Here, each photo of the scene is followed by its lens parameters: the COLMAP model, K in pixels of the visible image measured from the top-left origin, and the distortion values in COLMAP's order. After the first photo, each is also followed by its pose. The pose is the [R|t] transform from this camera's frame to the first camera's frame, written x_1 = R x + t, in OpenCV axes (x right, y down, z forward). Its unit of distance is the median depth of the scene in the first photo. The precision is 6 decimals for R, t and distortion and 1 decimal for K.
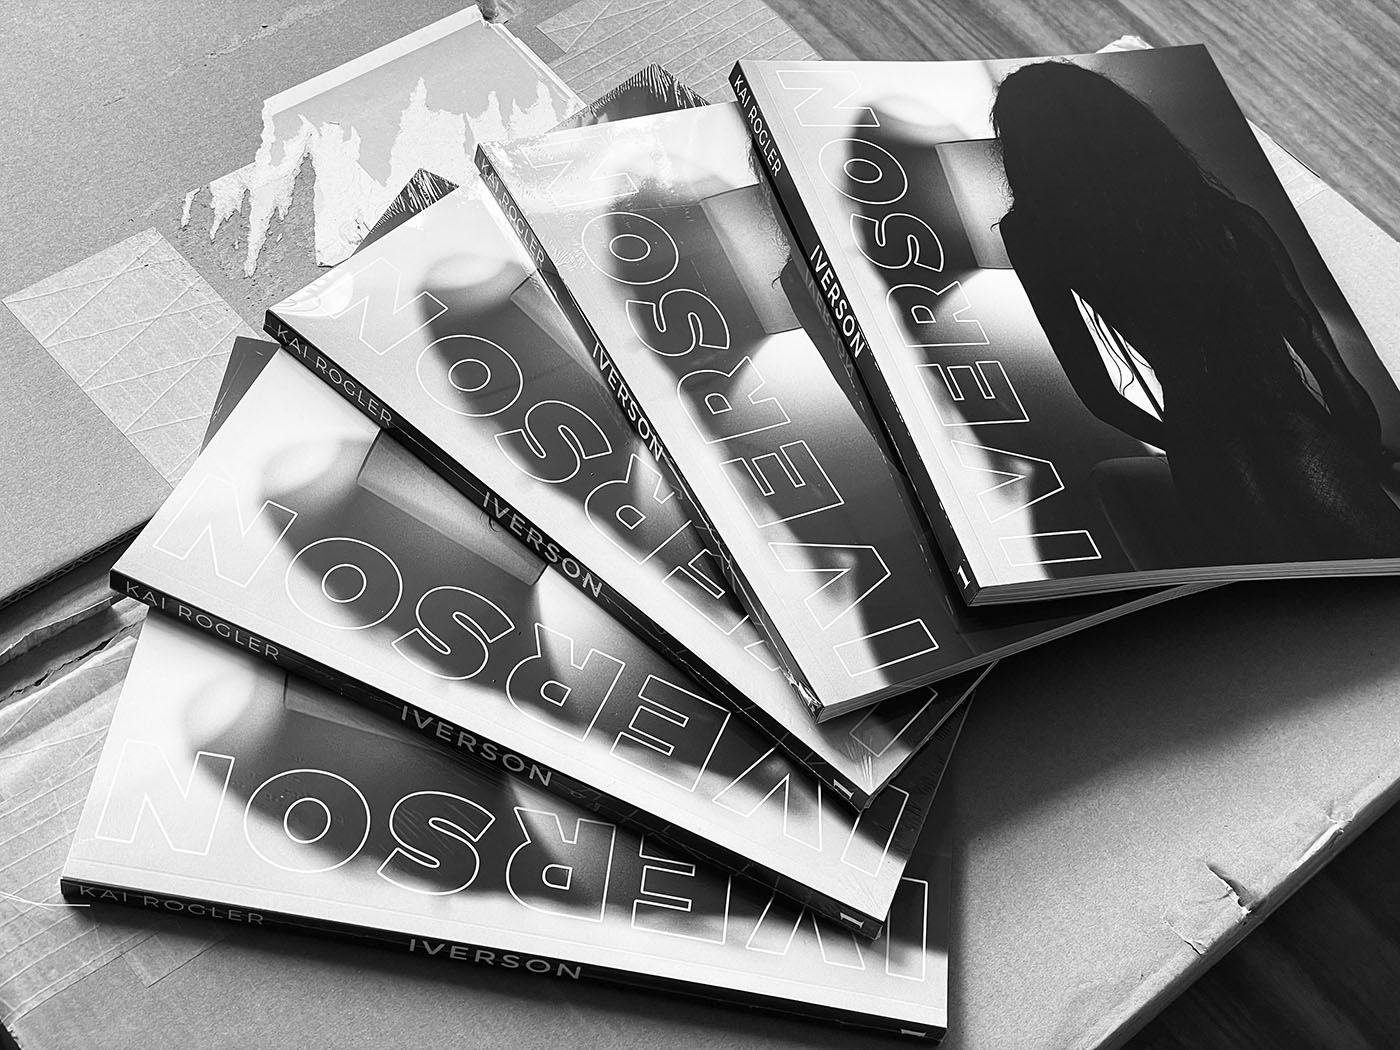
lens RADIAL K [[2112.2, 0, 700.0], [0, 2112.2, 525.0], [0, 0, 1]] dist [0.085873, 0.086357]
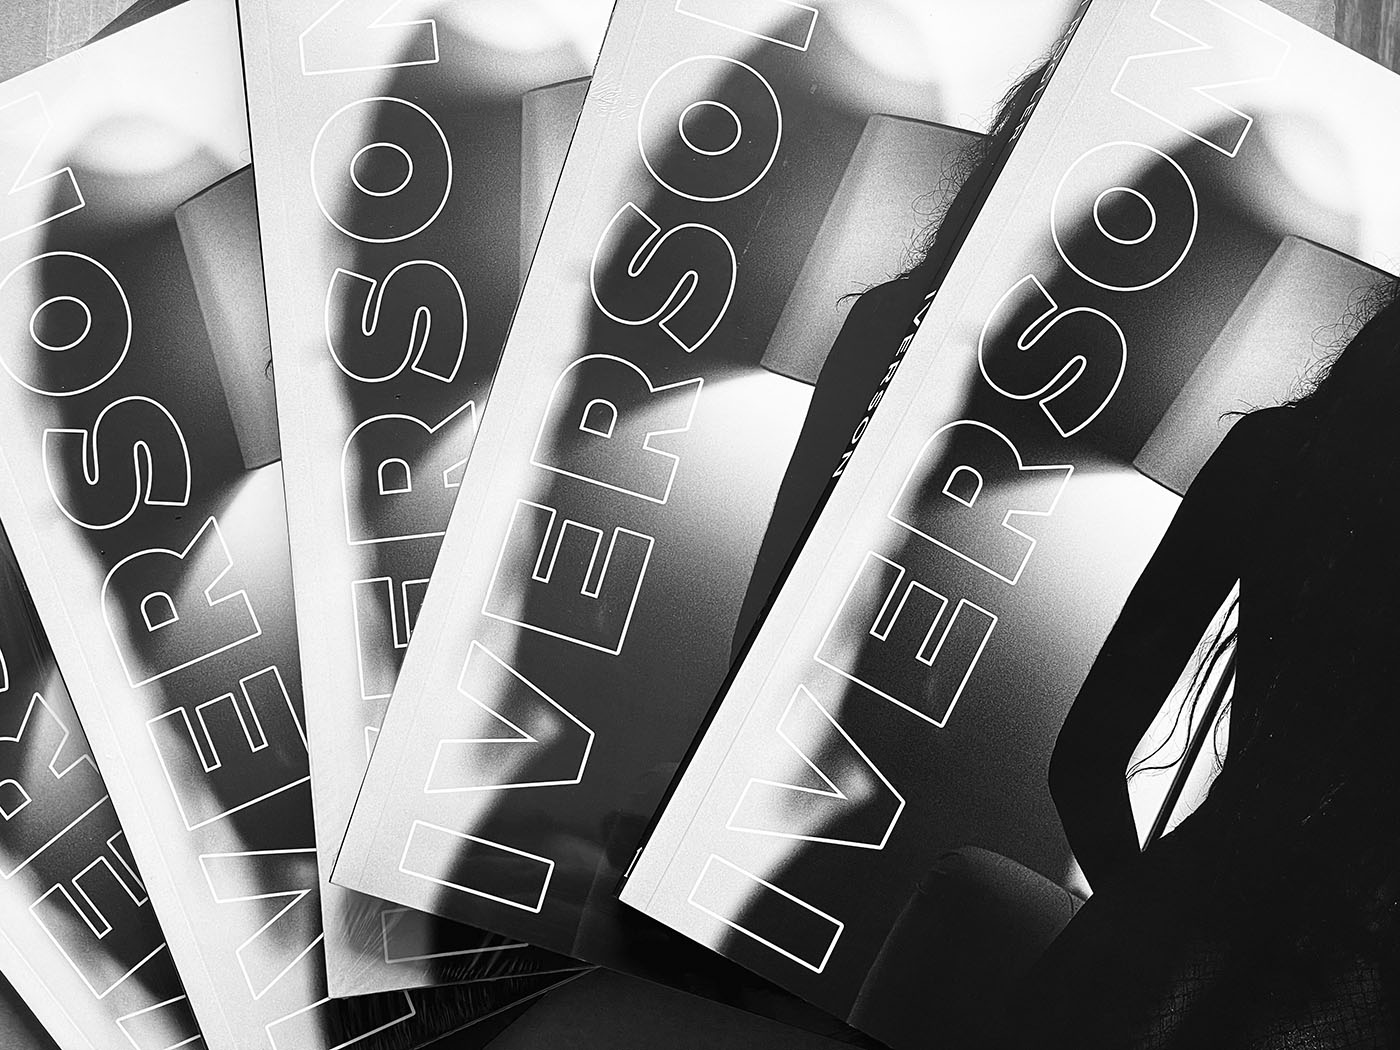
lens RADIAL K [[2112.2, 0, 700.0], [0, 2112.2, 525.0], [0, 0, 1]] dist [0.085873, 0.086357]
pose [[0.703575, 0.651304, -0.284228, 0.250042], [-0.471253, 0.727005, 0.499384, -0.391478], [0.531886, -0.217410, 0.818431, 0.433912]]
